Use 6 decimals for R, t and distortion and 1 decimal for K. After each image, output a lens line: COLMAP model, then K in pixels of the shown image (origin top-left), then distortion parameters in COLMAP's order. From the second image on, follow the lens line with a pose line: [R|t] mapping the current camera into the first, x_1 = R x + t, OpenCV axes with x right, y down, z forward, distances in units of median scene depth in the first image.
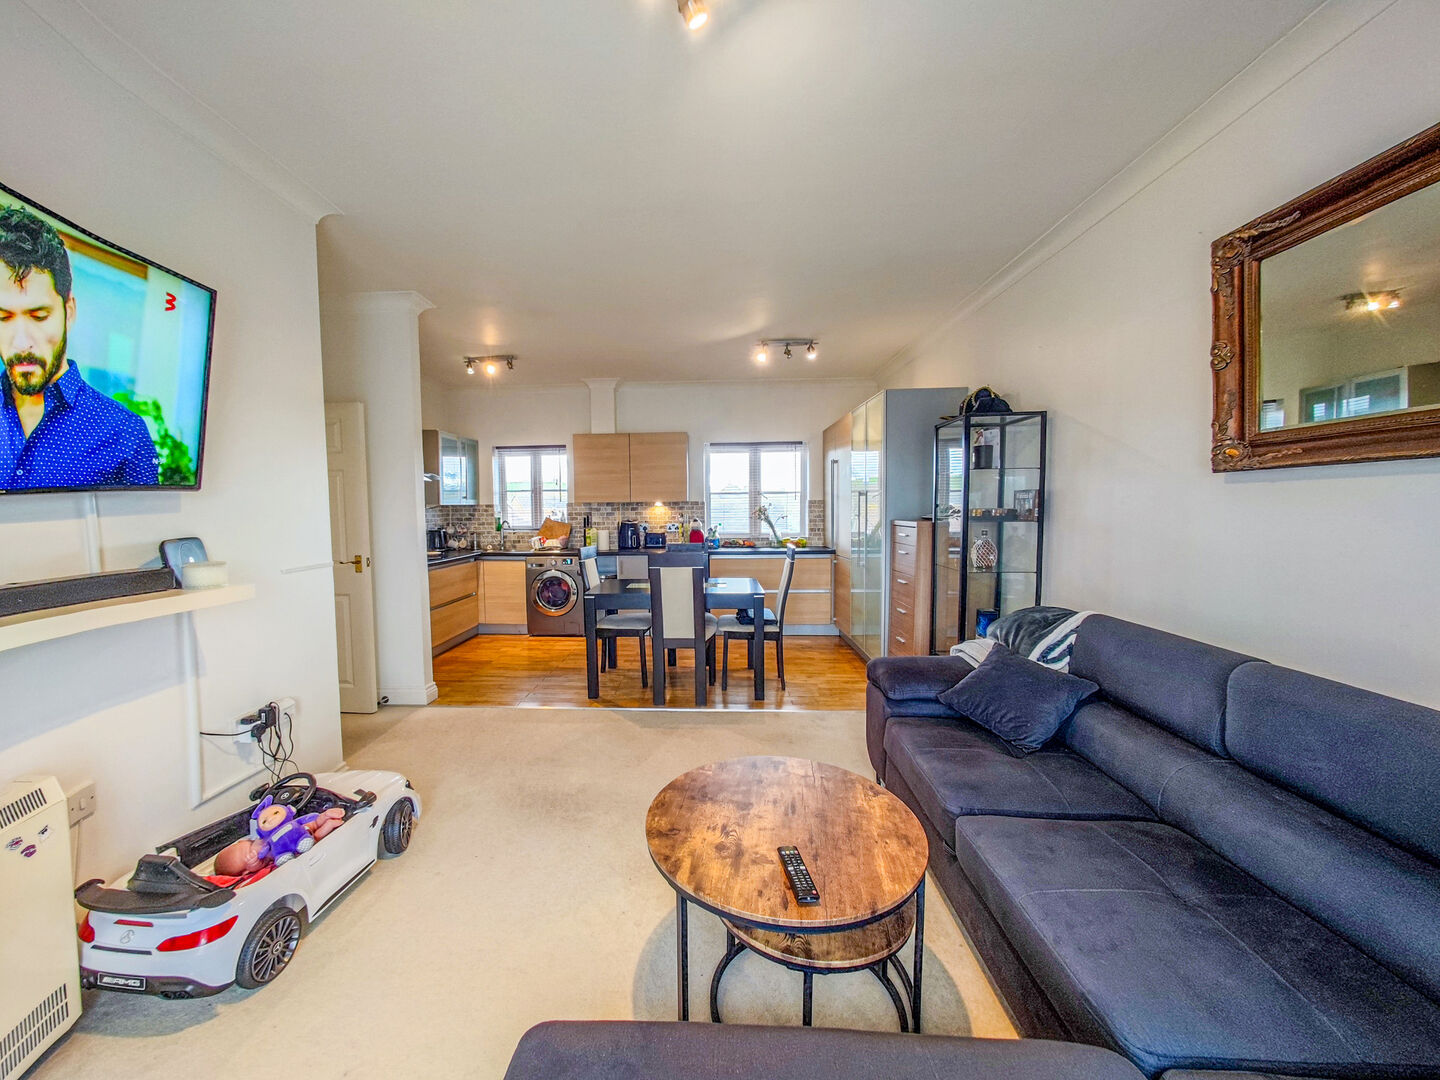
lens RADIAL K [[561.1, 0, 676.4], [0, 561.1, 541.3], [0, 0, 1]] dist [-0.000920, 0.000025]
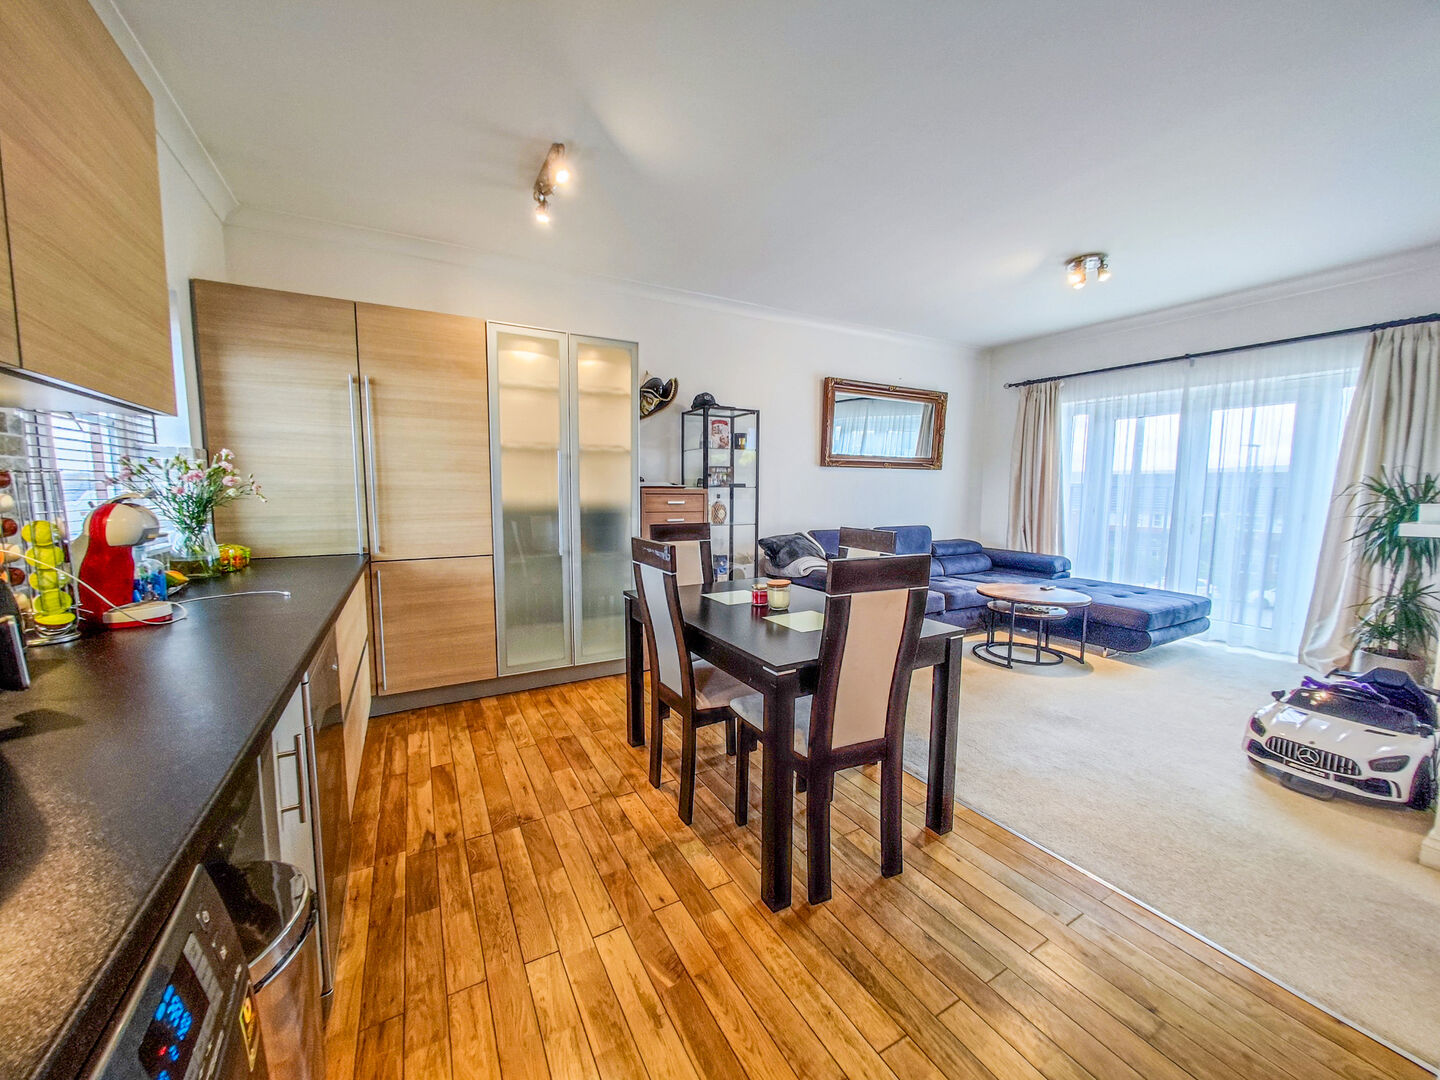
lens RADIAL K [[542.0, 0, 709.0], [0, 542.0, 539.5], [0, 0, 1]] dist [-0.003873, -0.000183]
pose [[-0.541339, -0.067723, 0.838072, -0.280376], [0.055410, 0.991711, 0.115929, -0.034054], [-0.838977, 0.109194, -0.533099, 0.909011]]
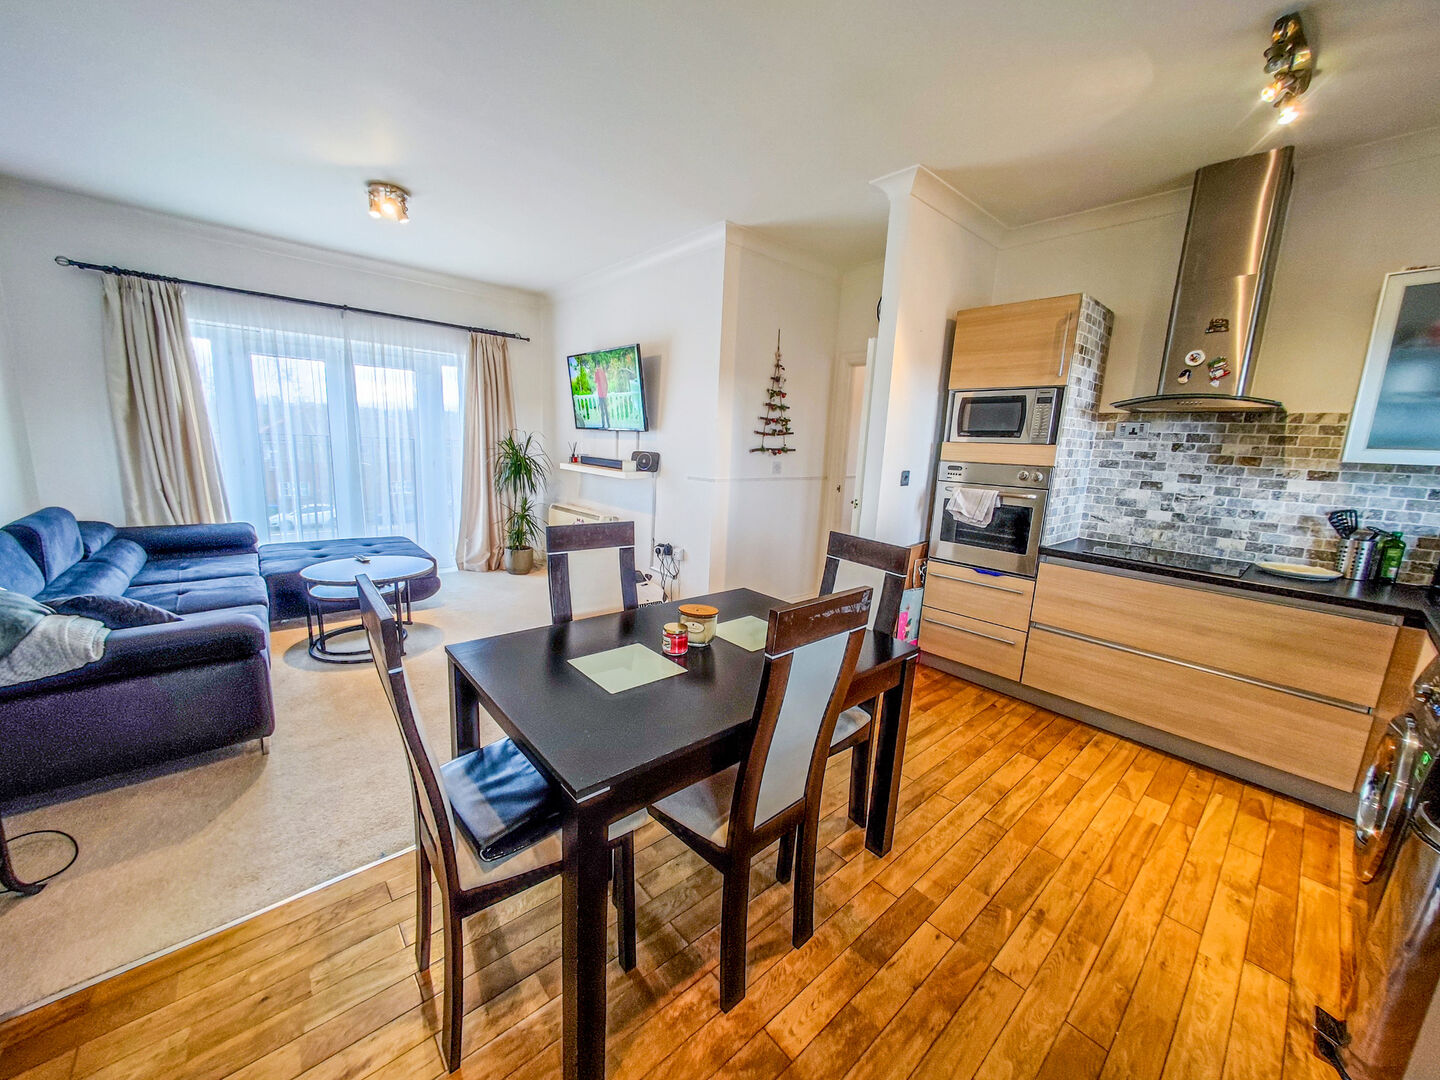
lens RADIAL K [[537.5, 0, 701.4], [0, 537.5, 538.2], [0, 0, 1]] dist [-0.002808, 0.000136]
pose [[-0.717797, 0.109384, -0.687606, 0.179586], [-0.075813, 0.969431, 0.233358, -0.060807], [0.692112, 0.219633, -0.687562, 0.861021]]
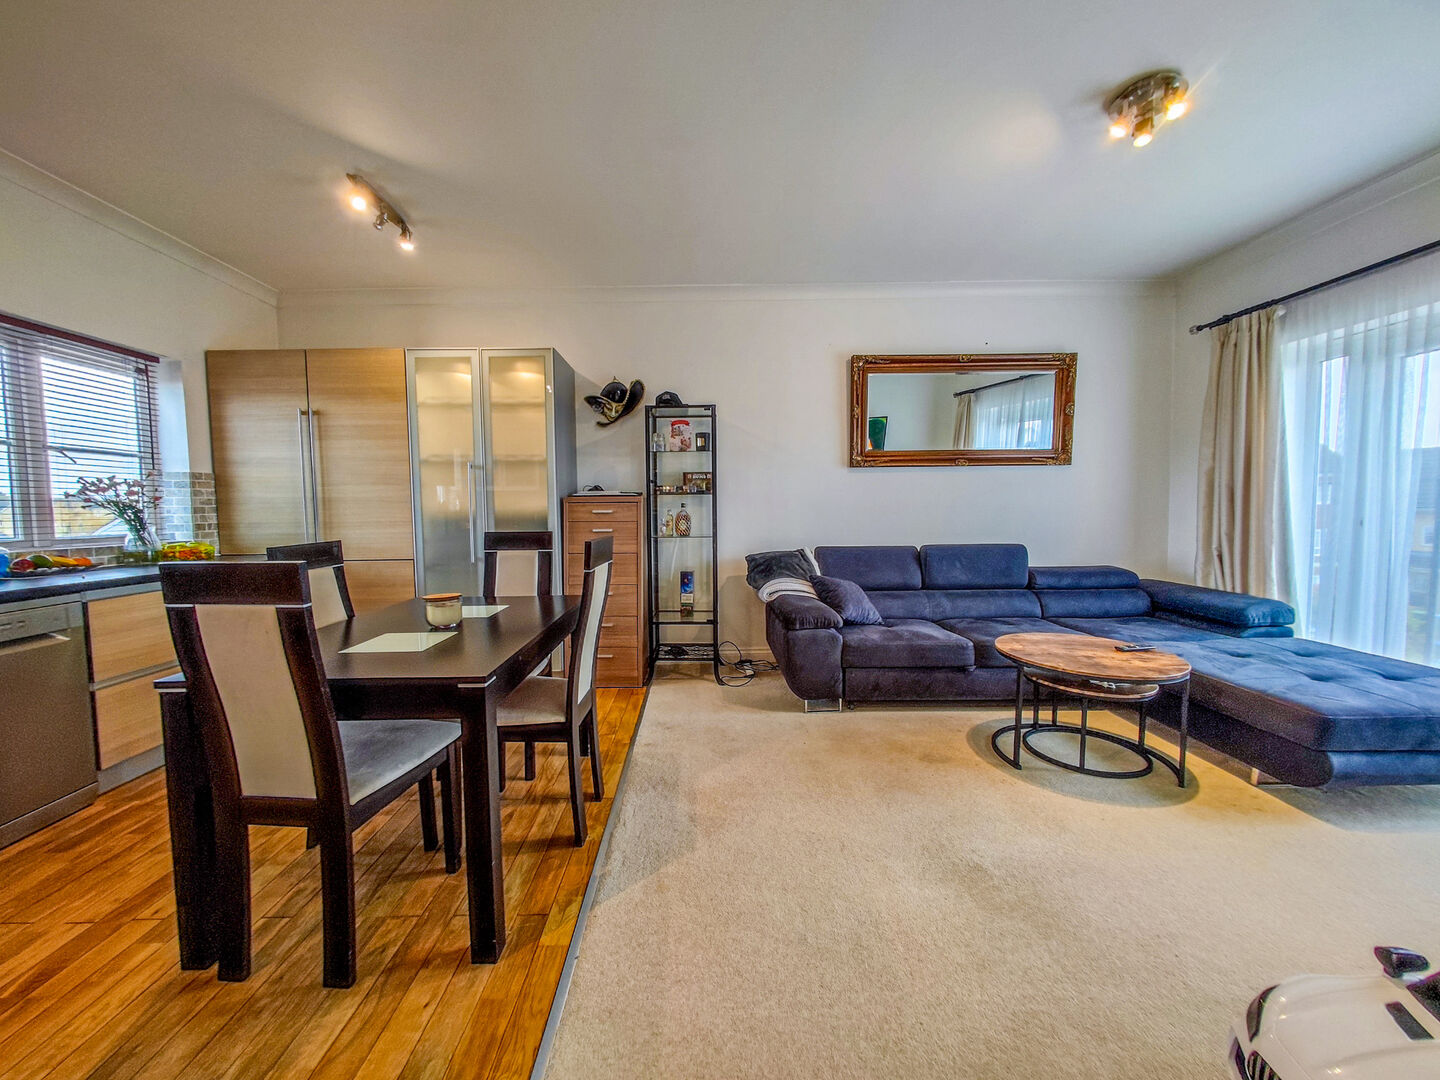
lens RADIAL K [[542.0, 0, 709.0], [0, 542.0, 539.5], [0, 0, 1]] dist [-0.003873, -0.000183]
pose [[-0.077696, -0.043263, 0.996038, -0.323634], [0.073185, 0.996115, 0.048975, 0.002292], [-0.994287, 0.076700, -0.074228, 0.548855]]
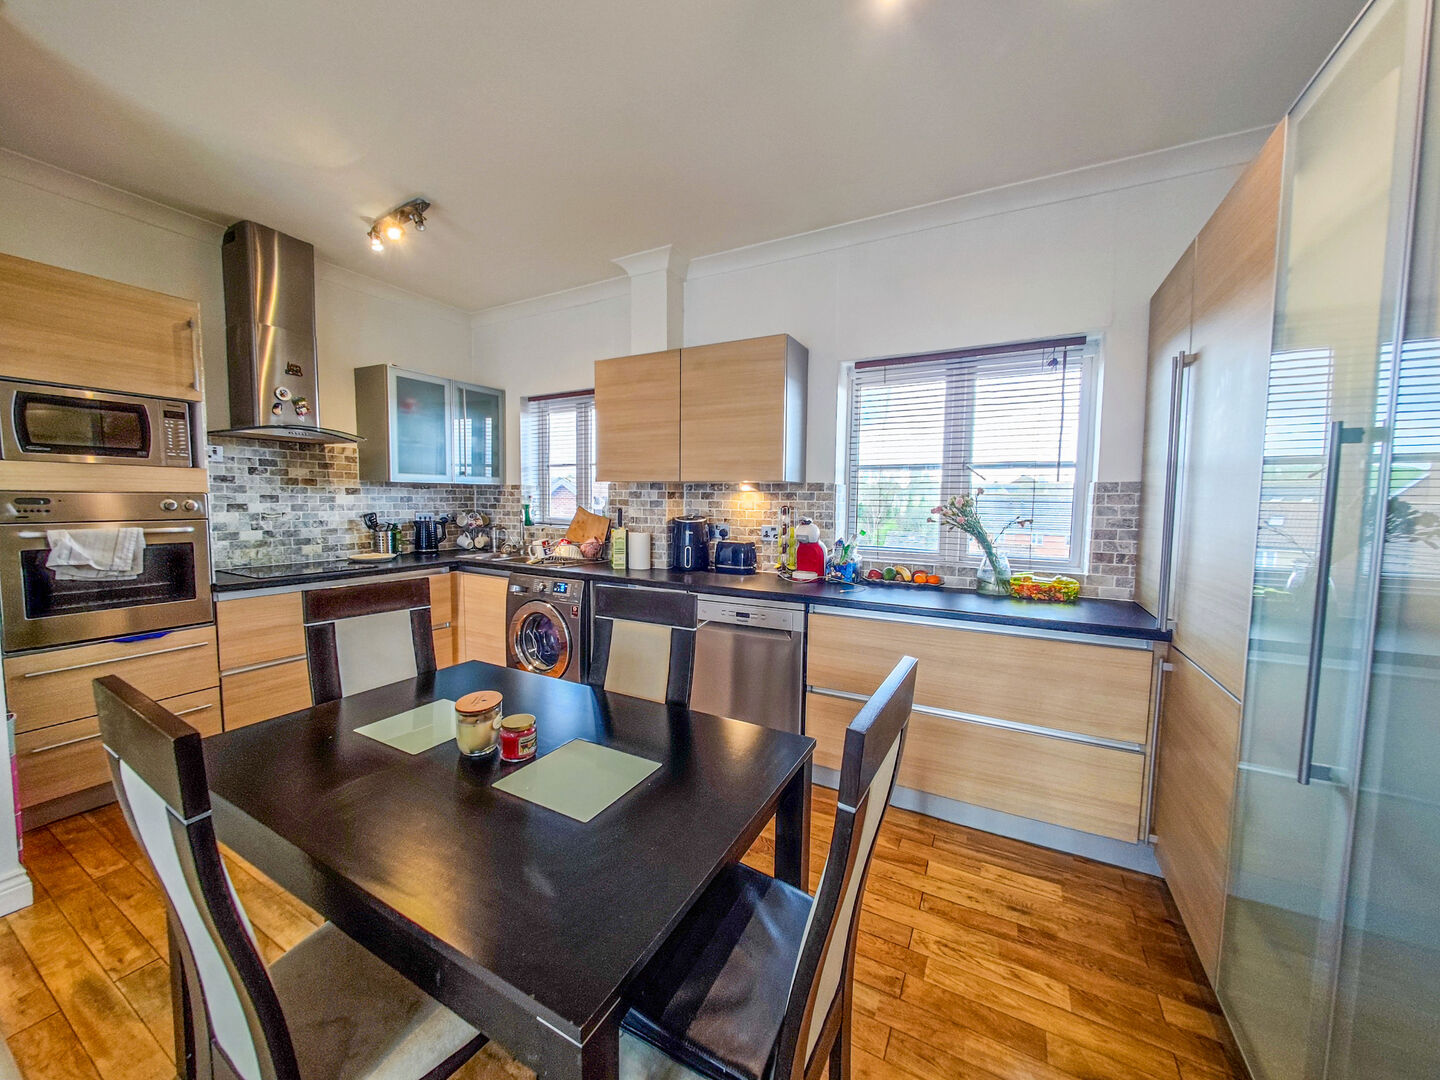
lens RADIAL K [[537.5, 0, 701.4], [0, 537.5, 538.2], [0, 0, 1]] dist [-0.002808, 0.000136]
pose [[0.901182, 0.054455, -0.430007, 0.150757], [-0.048525, 0.998515, 0.024754, -0.029840], [0.430717, -0.001442, 0.902486, 0.538894]]
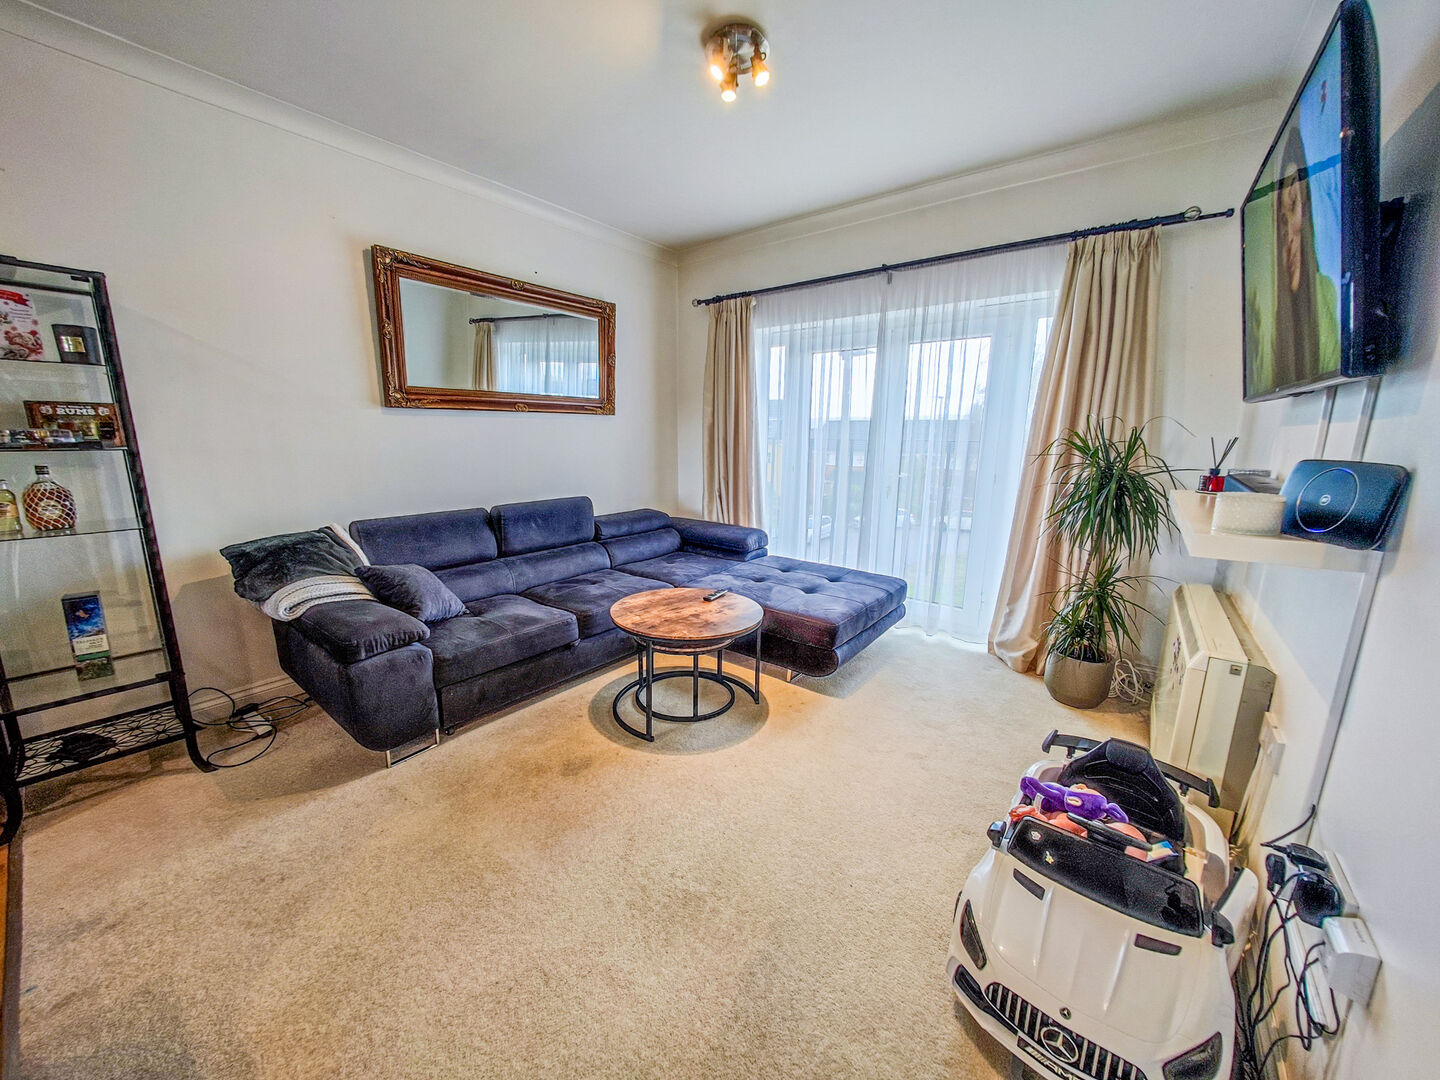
lens RADIAL K [[537.5, 0, 701.4], [0, 537.5, 538.2], [0, 0, 1]] dist [-0.002808, 0.000136]
pose [[-0.815321, -0.101407, 0.570061, -0.193492], [0.041642, 0.971725, 0.232416, -0.025309], [-0.577510, 0.213232, -0.788044, 0.561430]]
